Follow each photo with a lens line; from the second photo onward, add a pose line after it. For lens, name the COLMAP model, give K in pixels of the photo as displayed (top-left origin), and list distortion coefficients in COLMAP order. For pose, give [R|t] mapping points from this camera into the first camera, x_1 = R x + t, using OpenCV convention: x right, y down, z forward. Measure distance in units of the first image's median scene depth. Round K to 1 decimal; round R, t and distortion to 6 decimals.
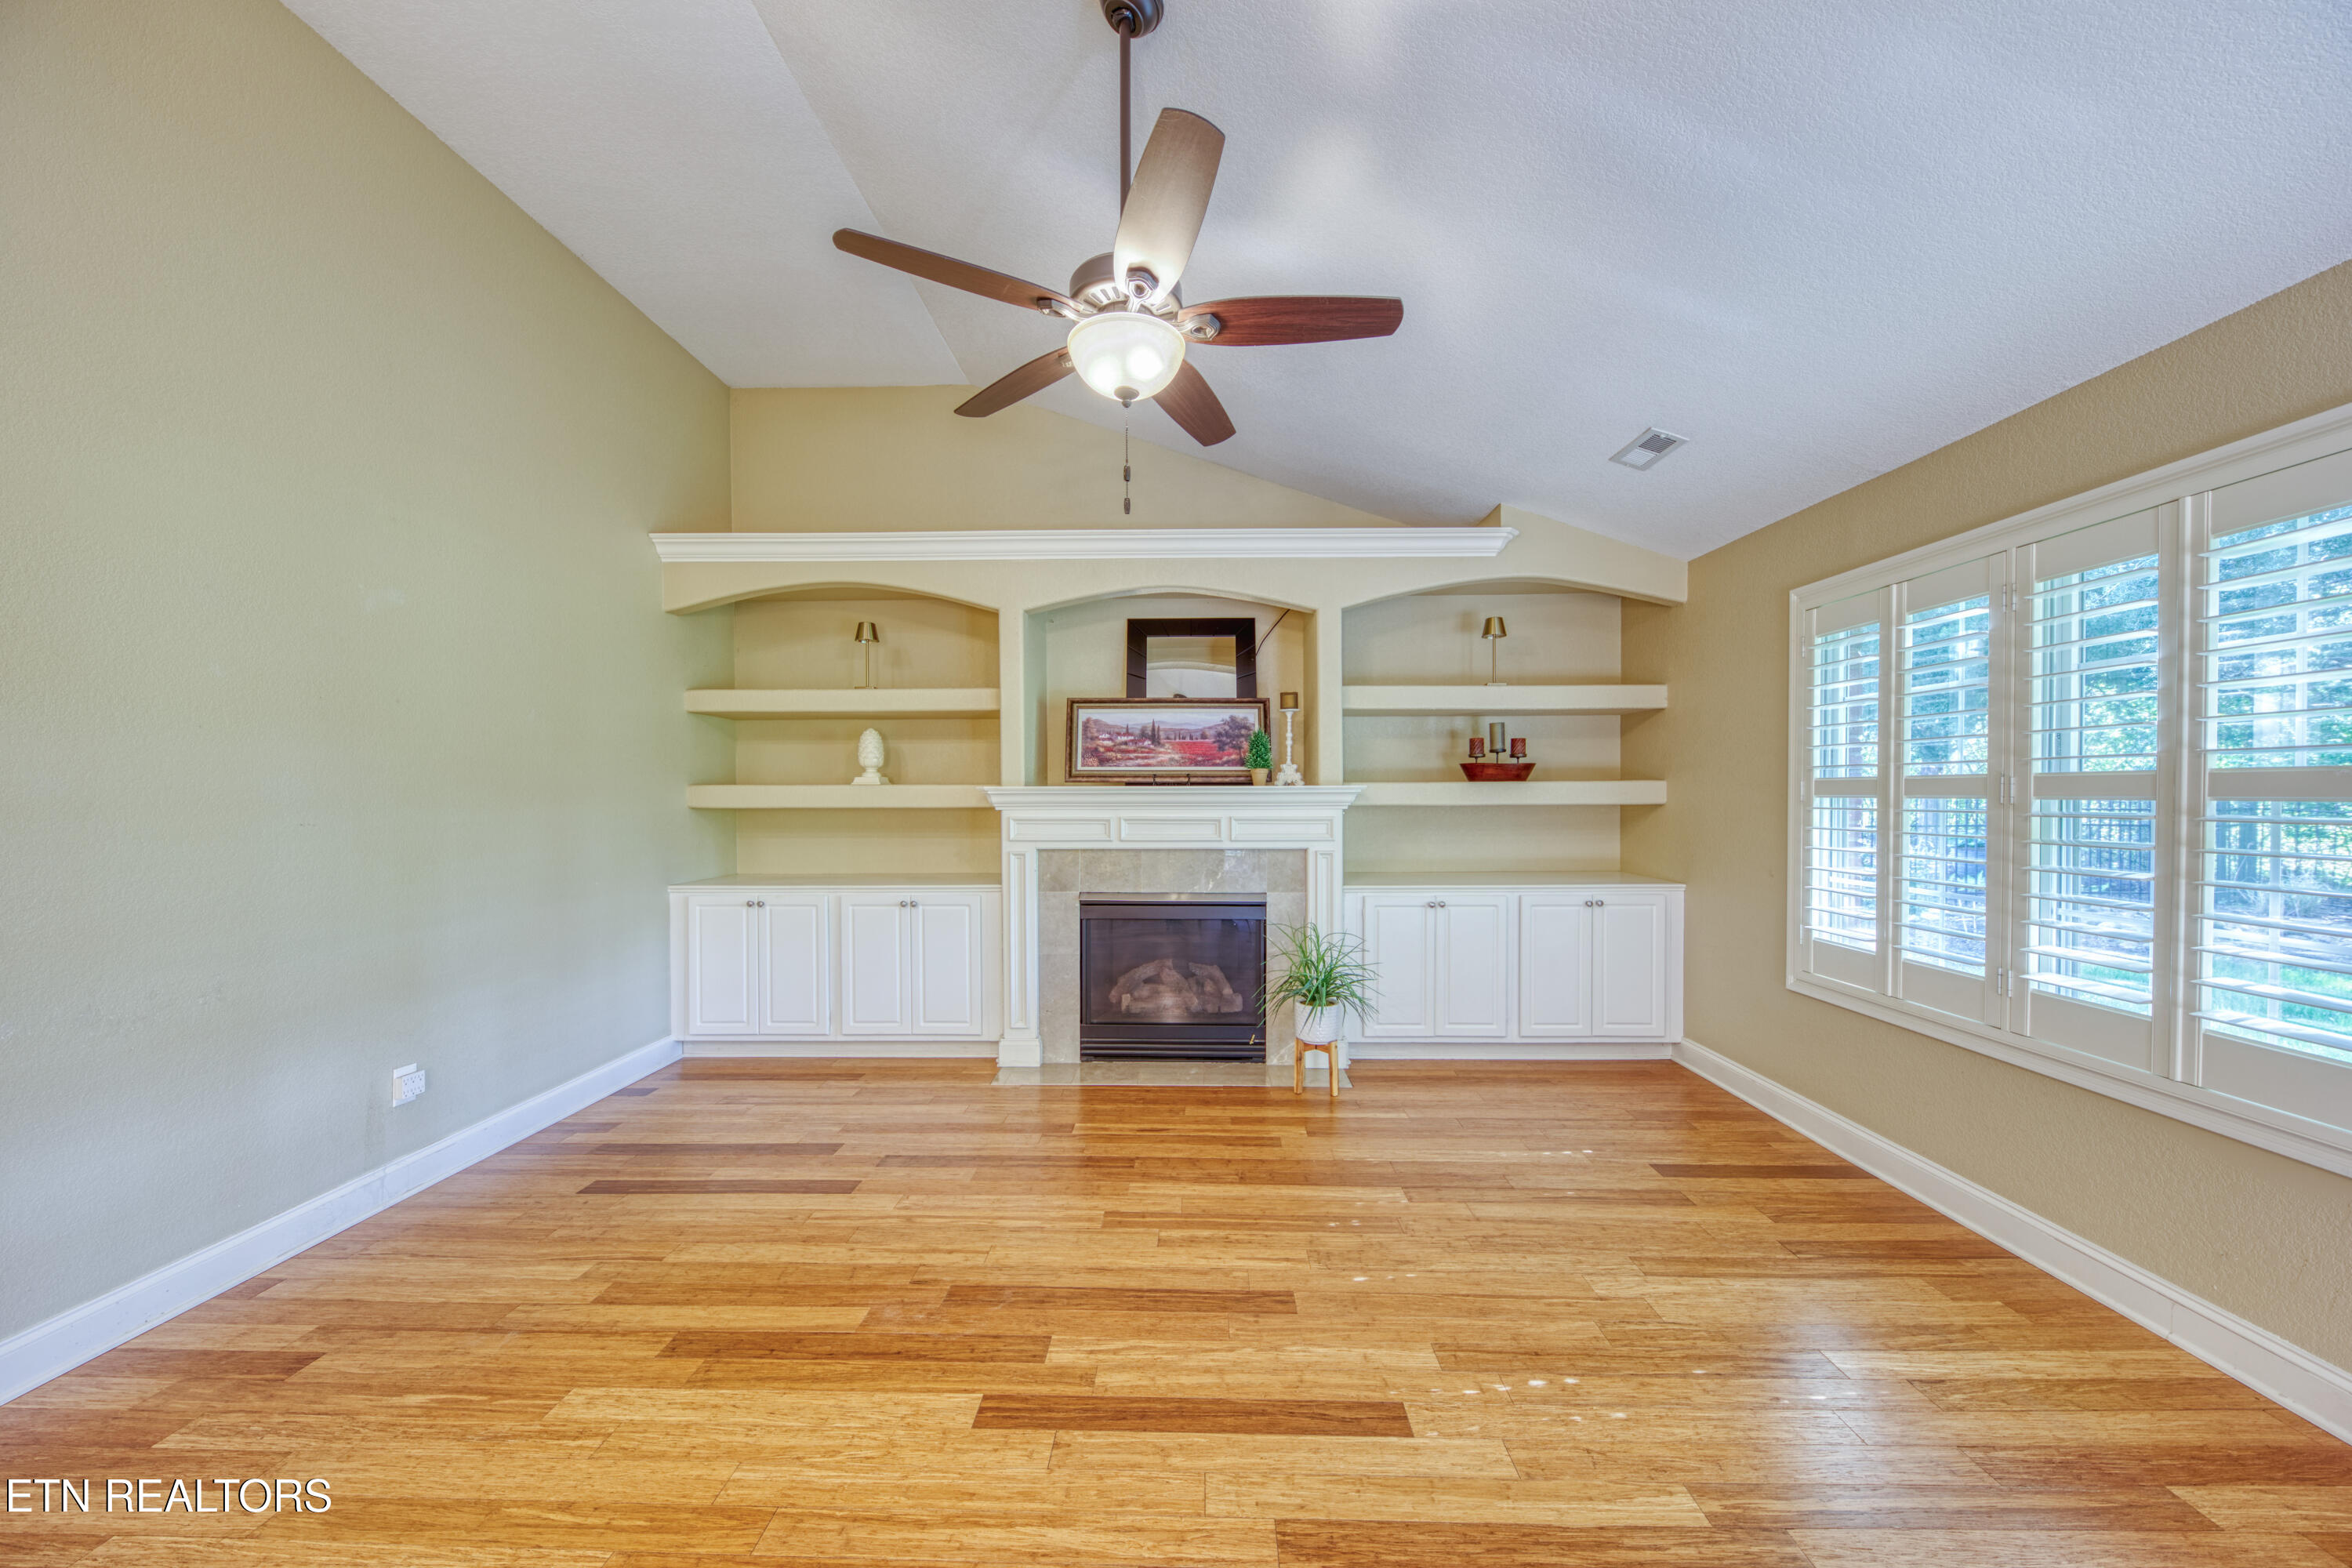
lens RADIAL K [[803.2, 0, 1178.5], [0, 803.2, 805.0], [0, 0, 1]] dist [0.010037, -0.005281]
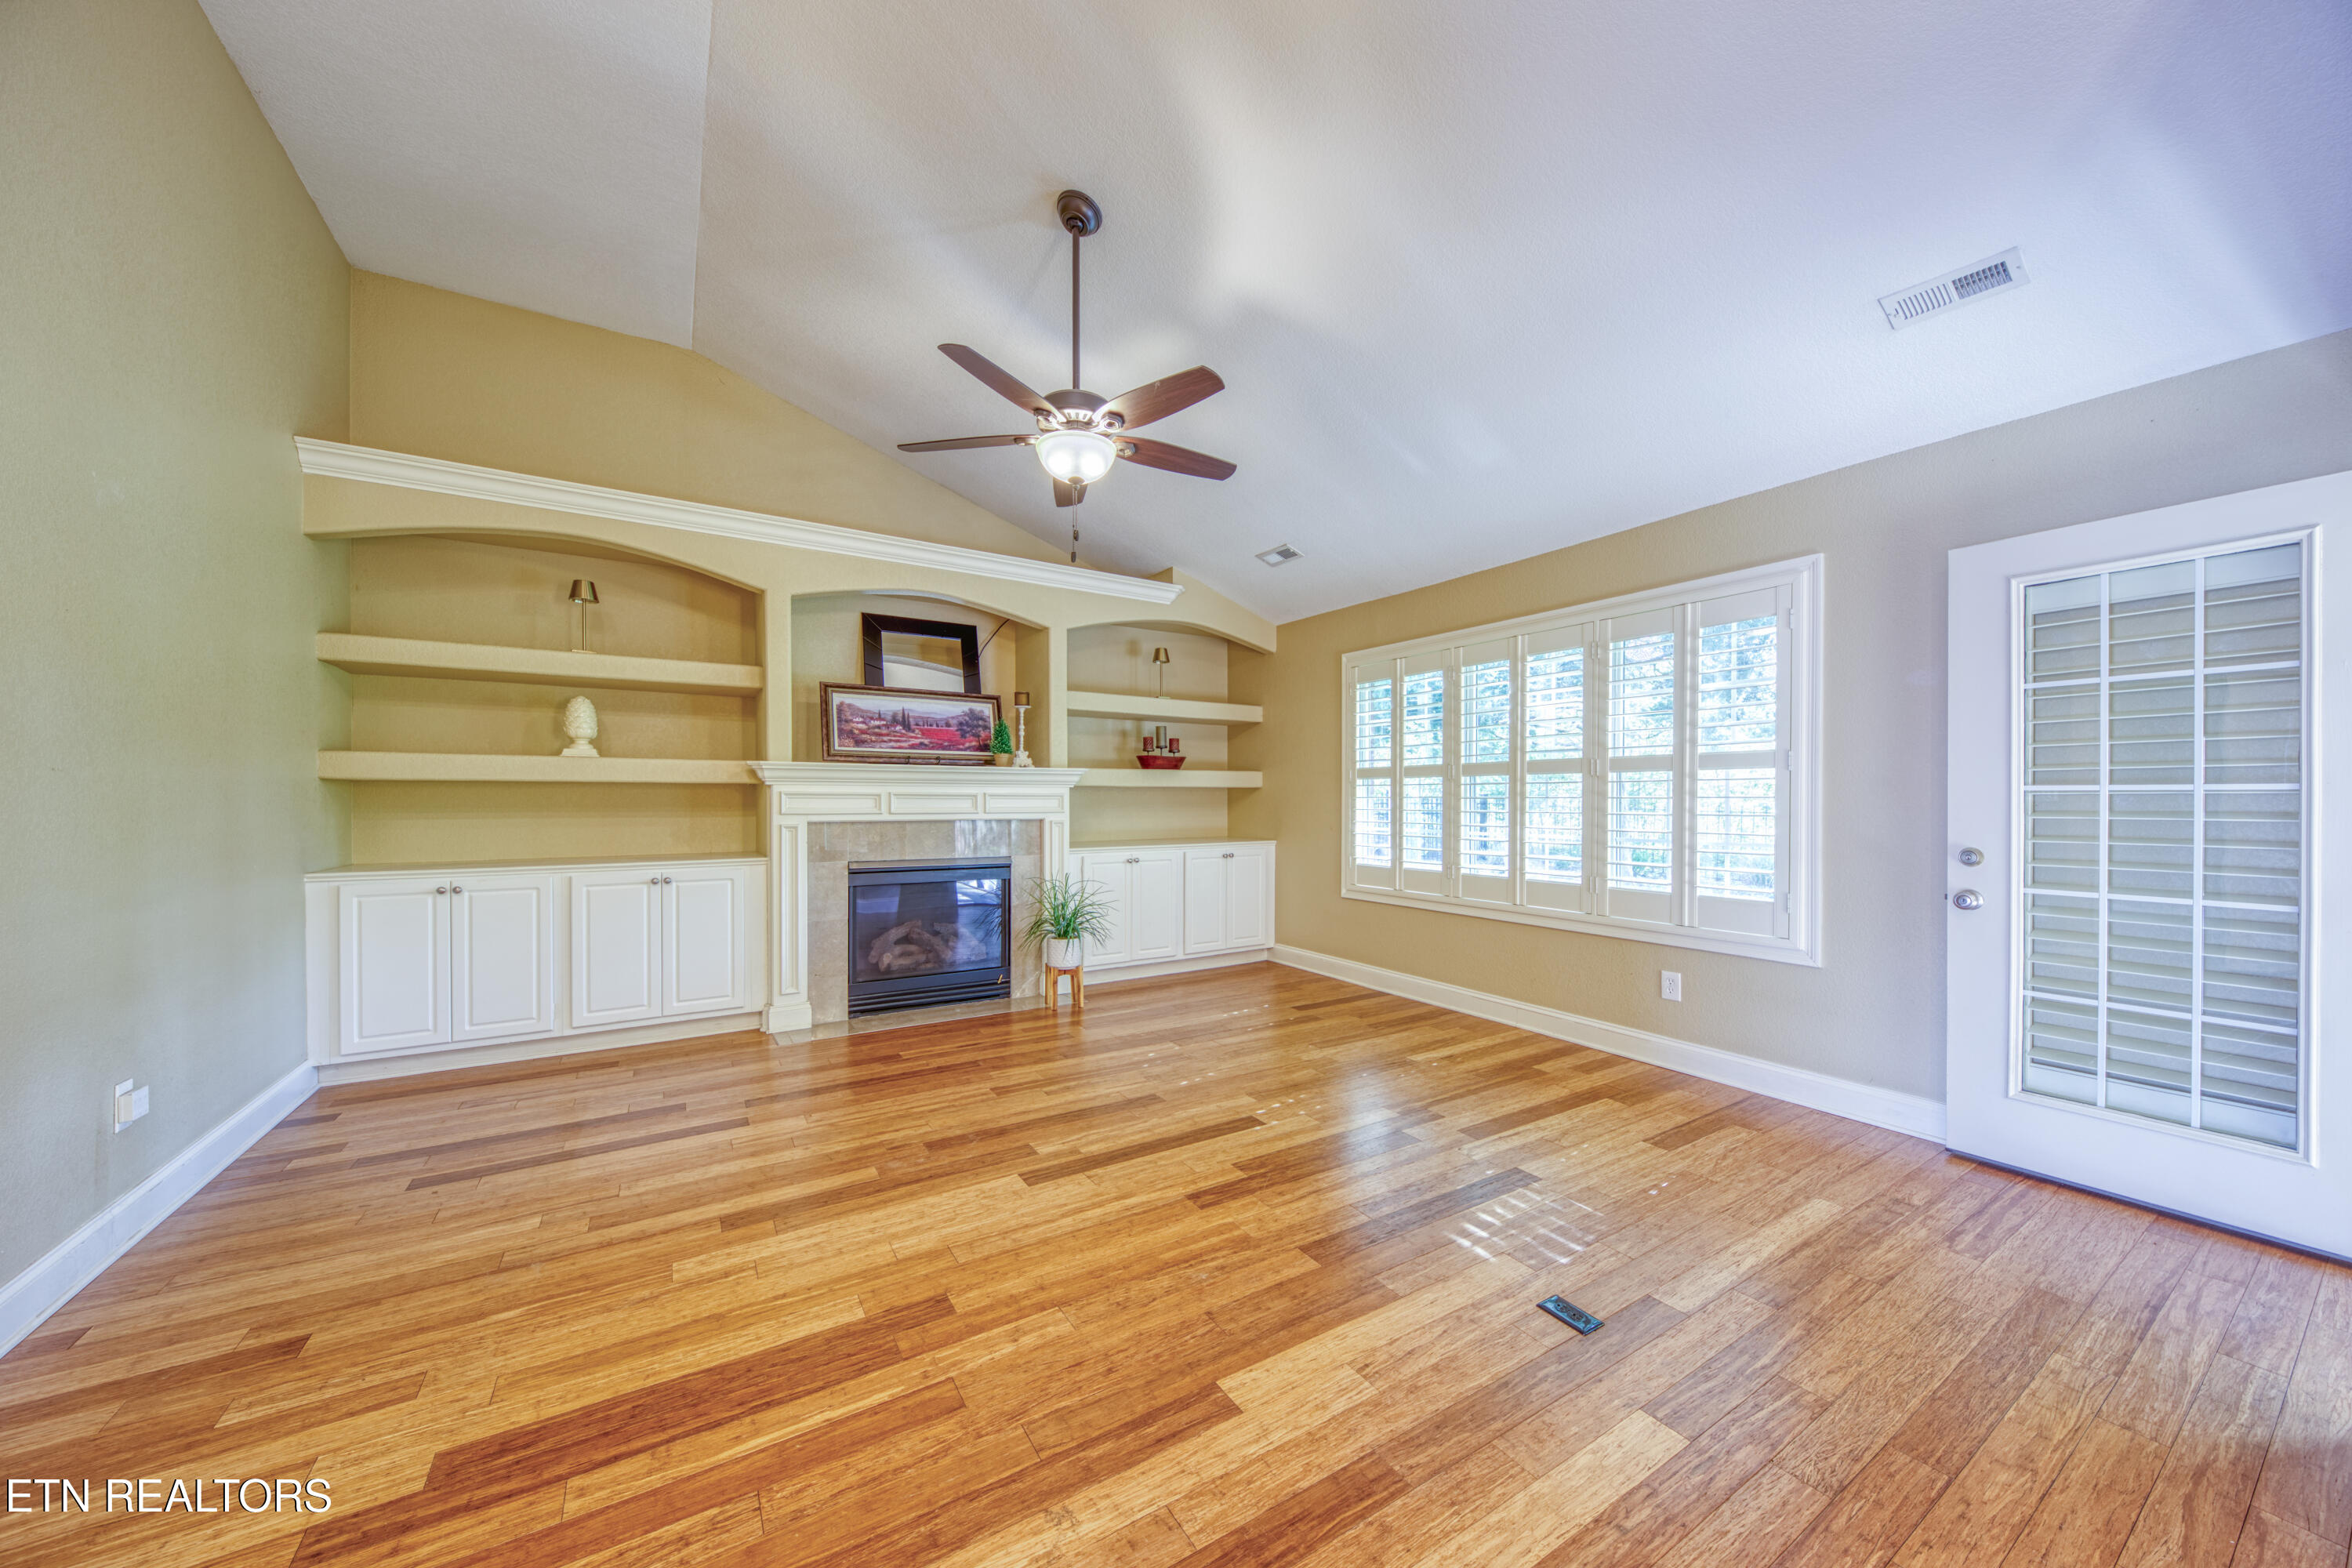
lens RADIAL K [[803.2, 0, 1178.5], [0, 803.2, 805.0], [0, 0, 1]] dist [0.010037, -0.005281]
pose [[0.835885, -0.001424, 0.548903, -0.347045], [0.005273, 0.999971, -0.005436, 0.040391], [-0.548879, 0.007438, 0.835869, -0.151965]]
